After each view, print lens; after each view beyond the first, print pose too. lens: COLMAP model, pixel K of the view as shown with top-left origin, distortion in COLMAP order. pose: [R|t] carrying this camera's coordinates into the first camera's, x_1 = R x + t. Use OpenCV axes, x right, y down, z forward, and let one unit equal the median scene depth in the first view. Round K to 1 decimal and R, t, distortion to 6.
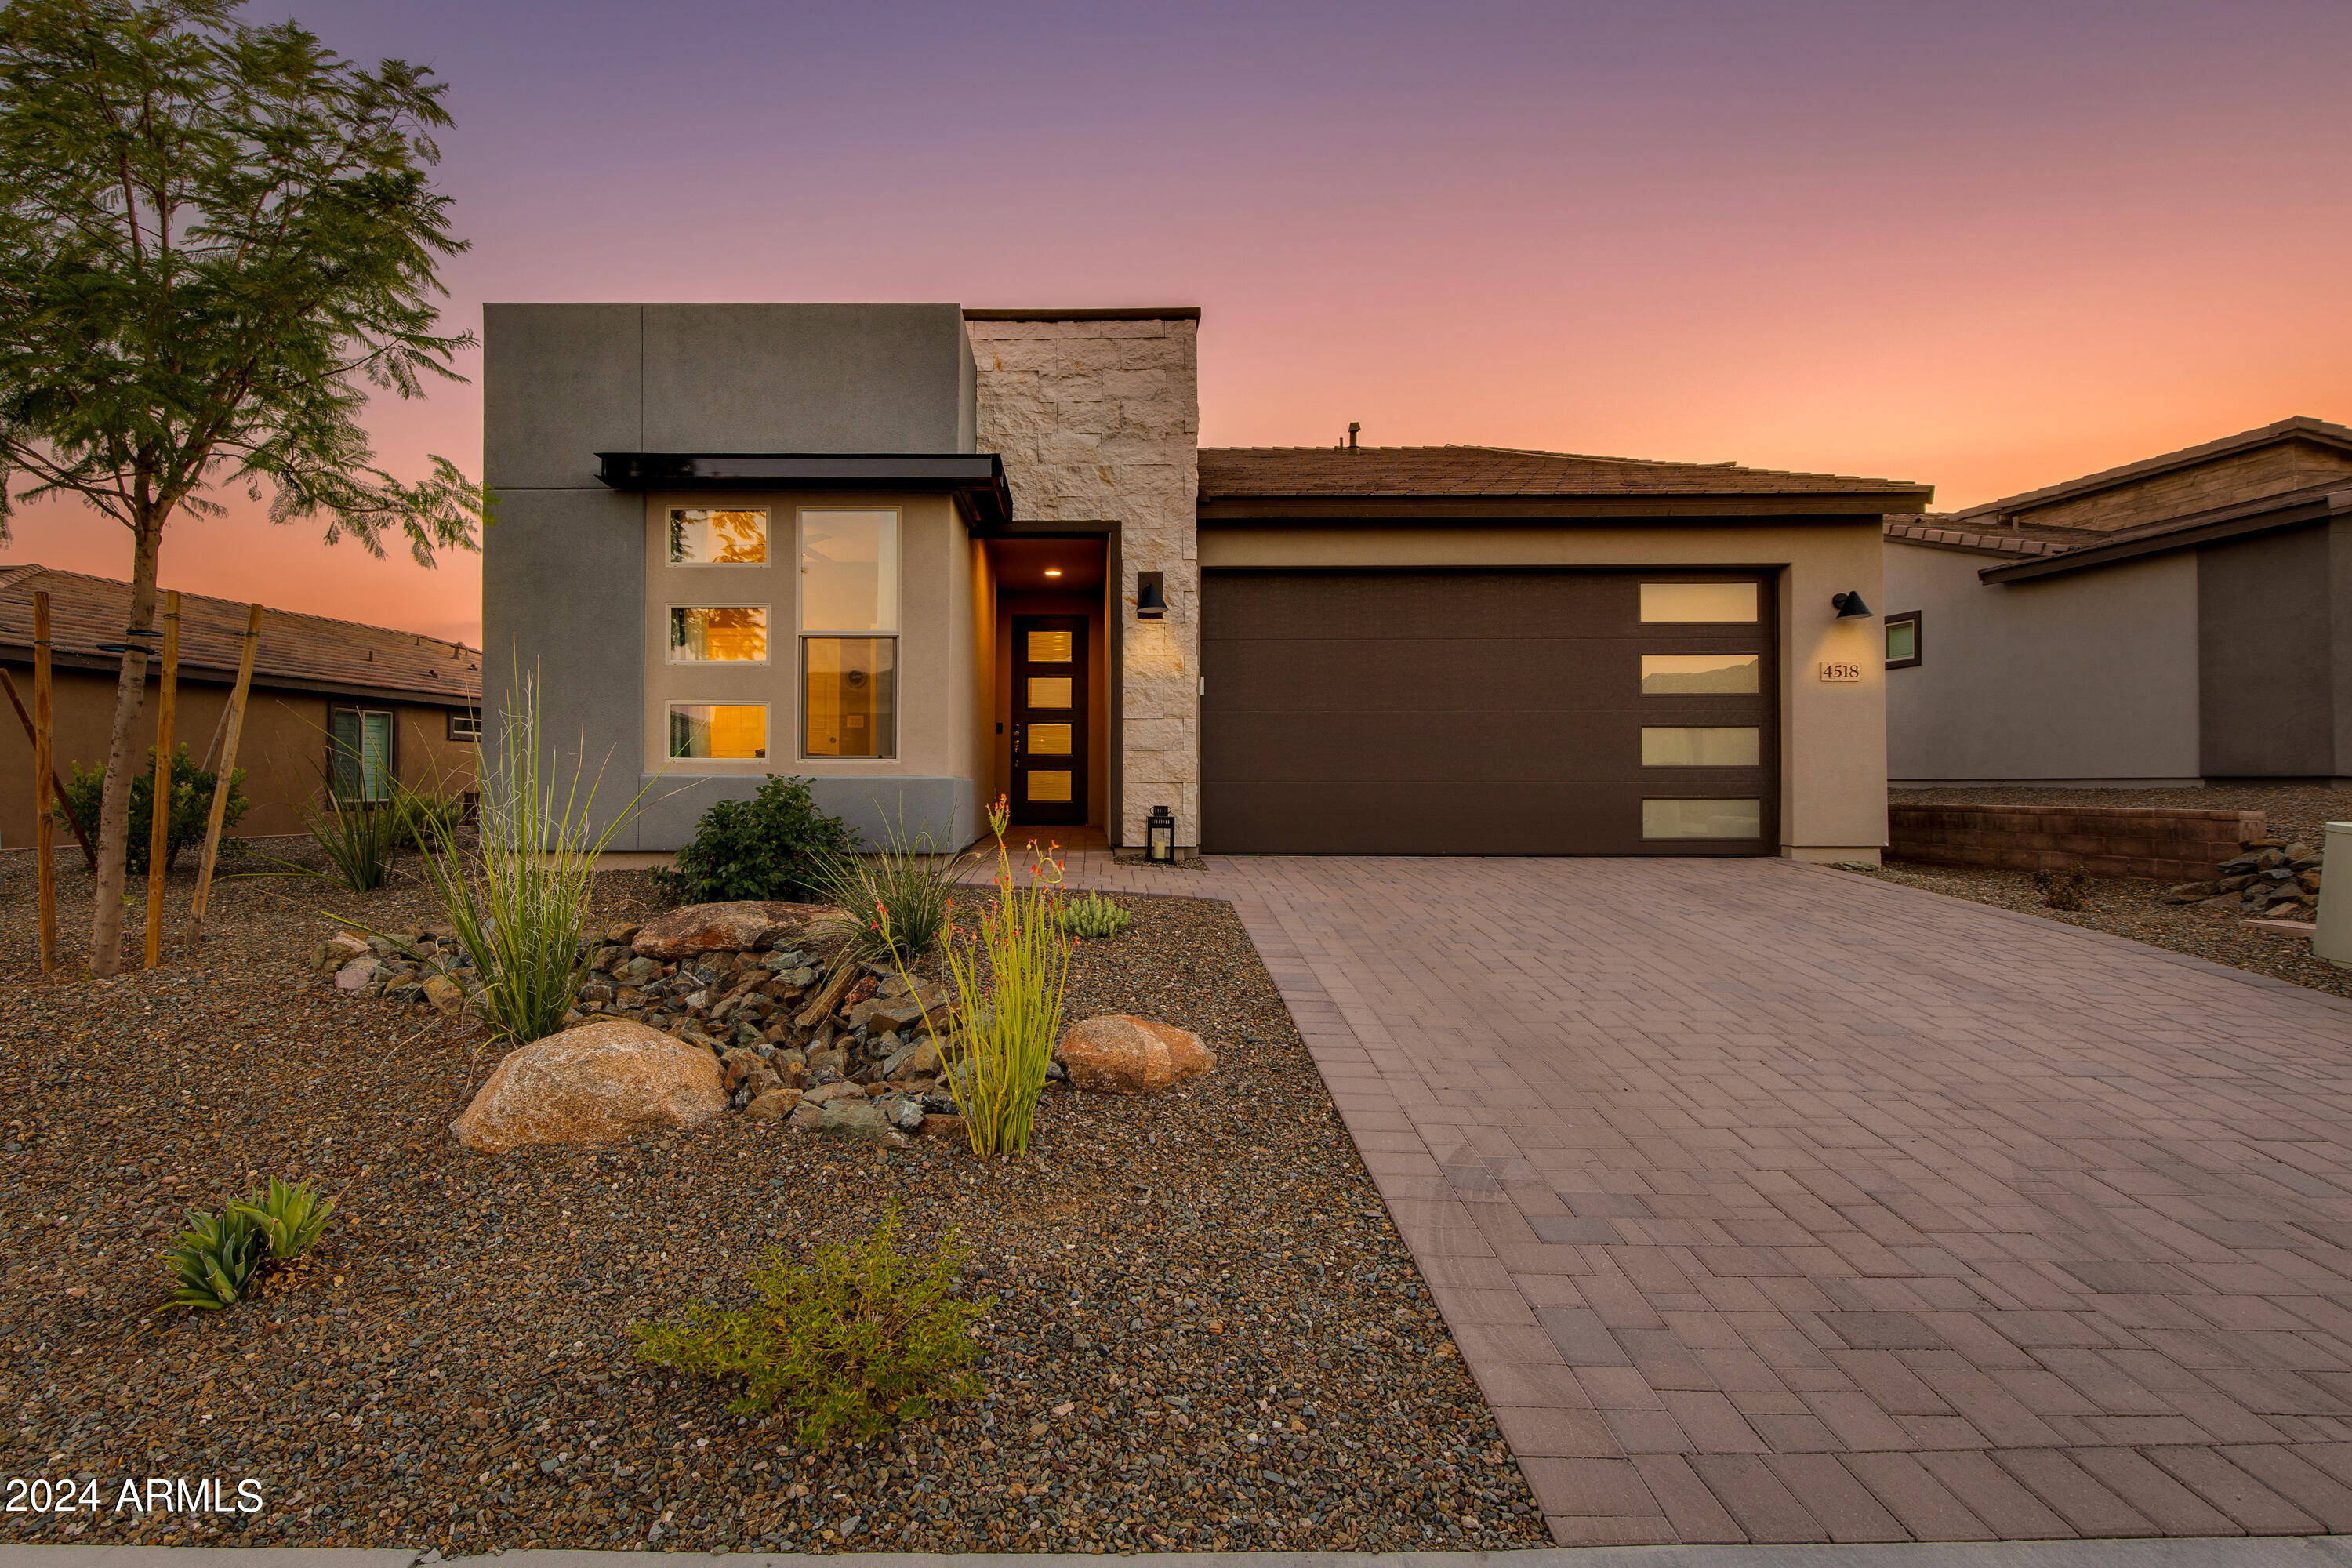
lens RADIAL K [[1074.8, 0, 1175.1], [0, 1074.8, 767.5], [0, 0, 1]] dist [0.000520, 0.000193]
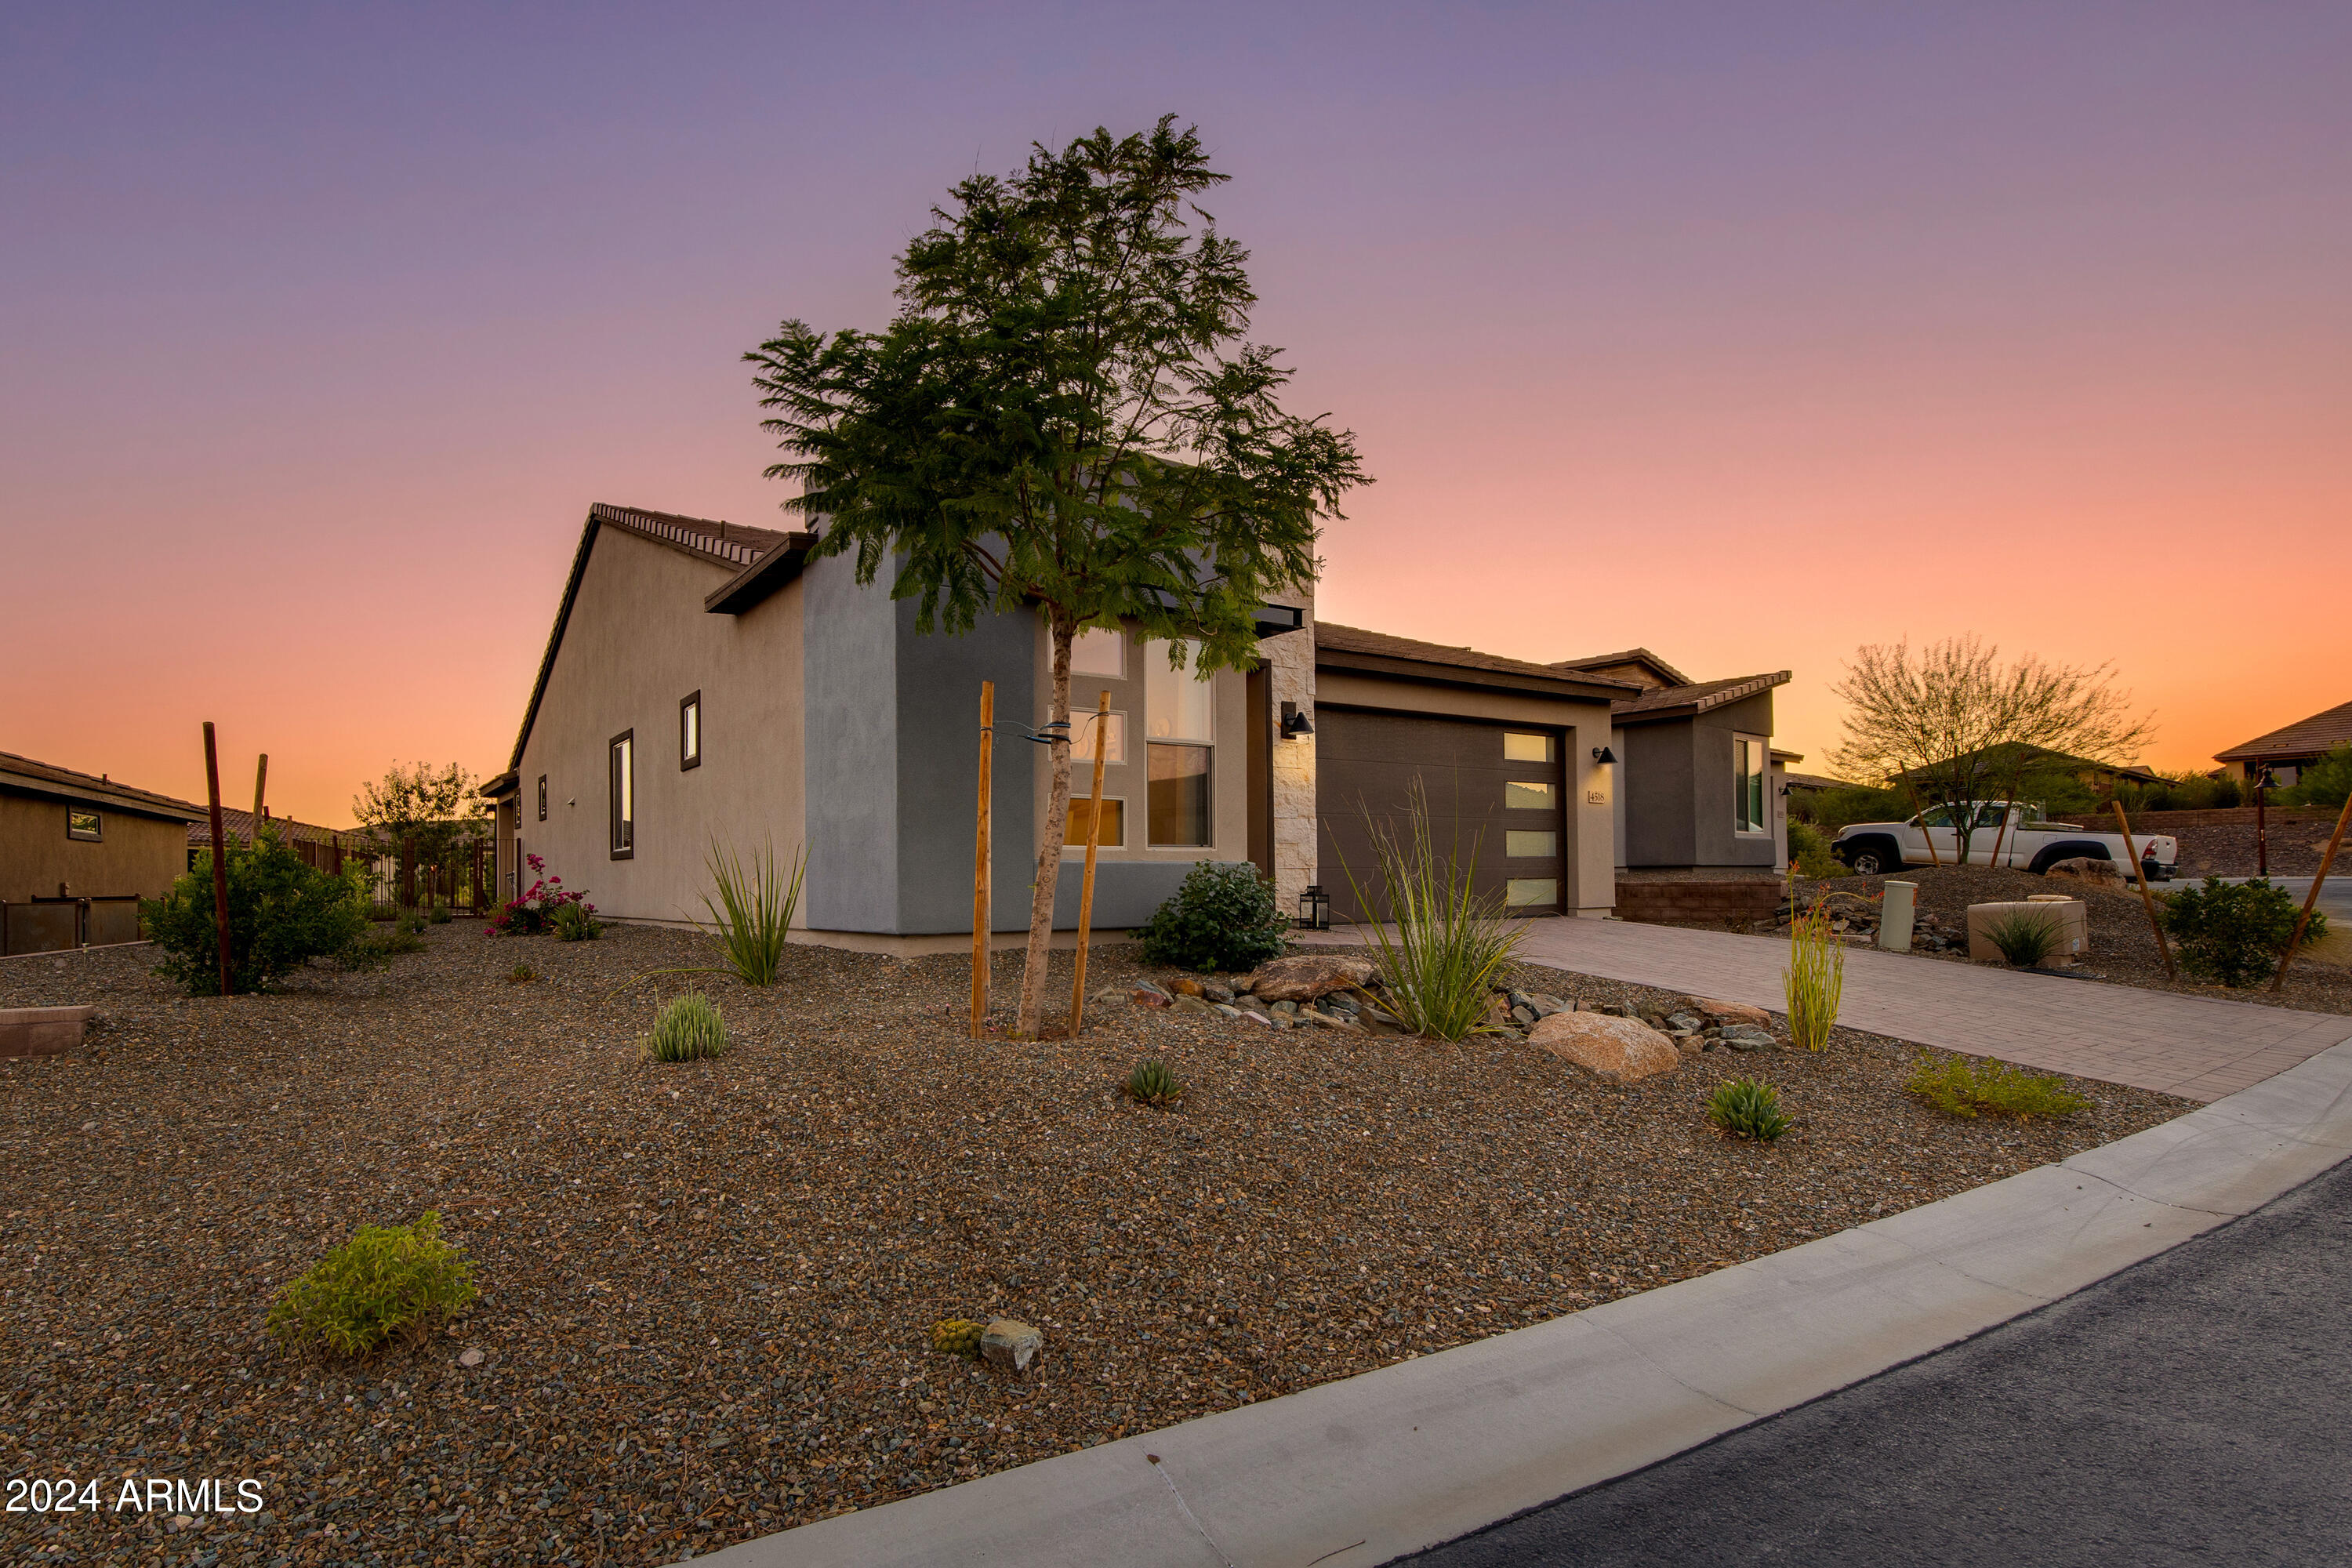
lens RADIAL K [[1102.8, 0, 1181.2], [0, 1102.8, 844.6], [0, 0, 1]] dist [0.001846, 0.000210]
pose [[0.829815, 0.007740, 0.557985, -0.851115], [0.005403, 0.999746, -0.021903, 0.013797], [-0.558013, 0.021190, 0.829562, -0.003767]]
